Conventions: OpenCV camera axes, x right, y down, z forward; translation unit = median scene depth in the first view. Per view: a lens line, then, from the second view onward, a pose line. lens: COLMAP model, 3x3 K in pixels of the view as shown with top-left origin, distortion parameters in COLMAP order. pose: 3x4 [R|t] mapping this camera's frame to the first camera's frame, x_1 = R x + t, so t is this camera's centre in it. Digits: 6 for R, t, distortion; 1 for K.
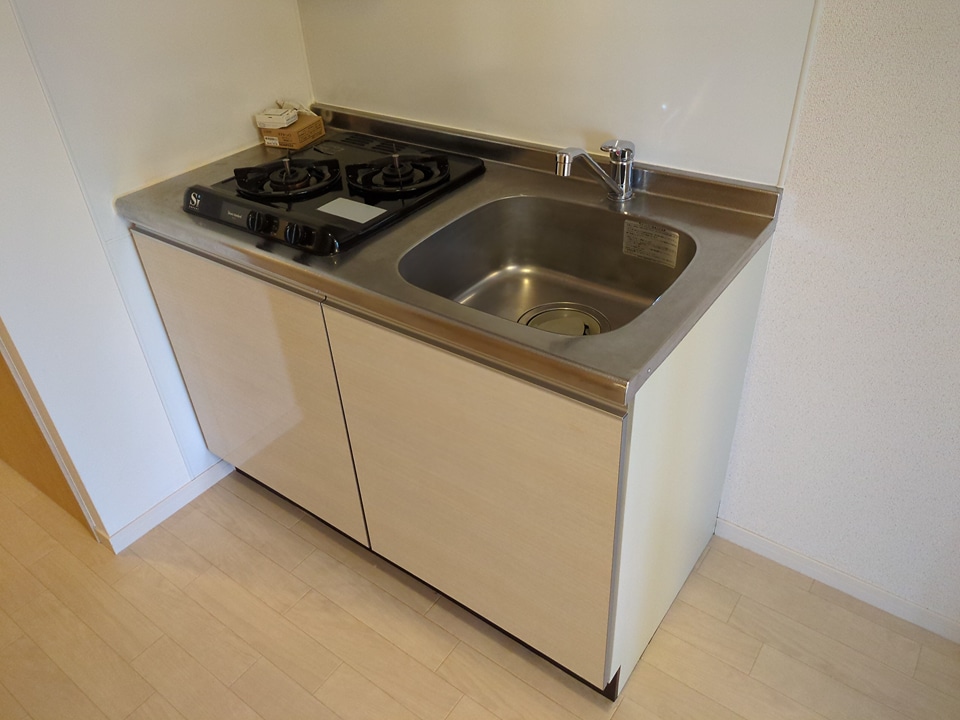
lens RADIAL K [[722.3, 0, 476.7], [0, 722.3, 356.6], [0, 0, 1]] dist [0.027750, -0.026770]
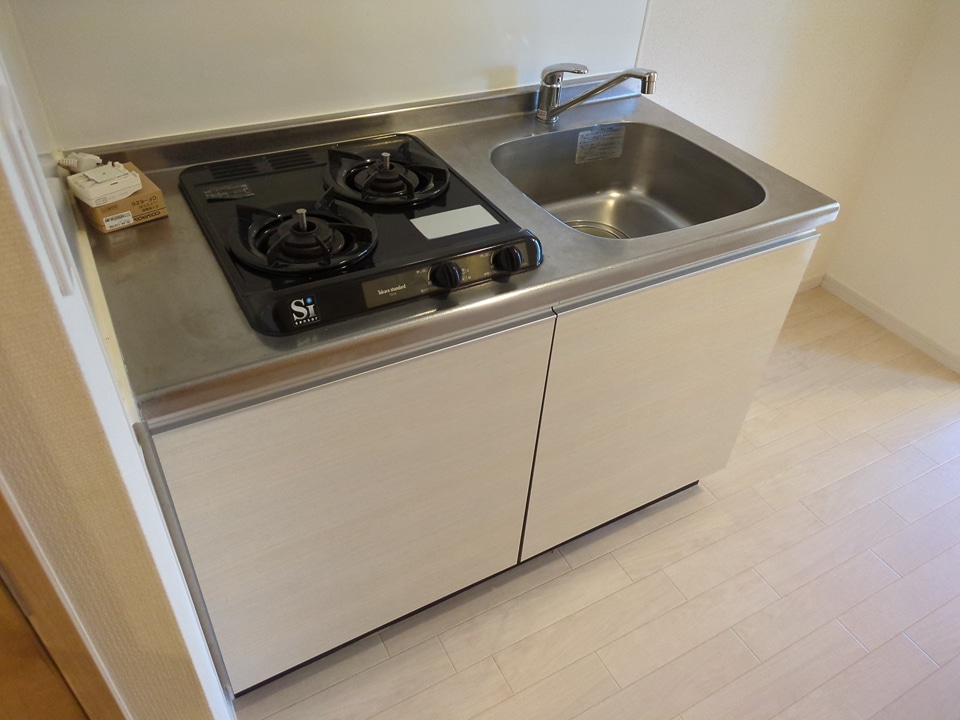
lens RADIAL K [[722.3, 0, 476.9], [0, 722.3, 360.5], [0, 0, 1]] dist [0.027750, -0.026770]
pose [[0.404152, -0.524121, 0.749639, -0.800307], [0.456950, 0.825648, 0.330909, -0.308756], [-0.792375, 0.208810, 0.573185, 0.500508]]
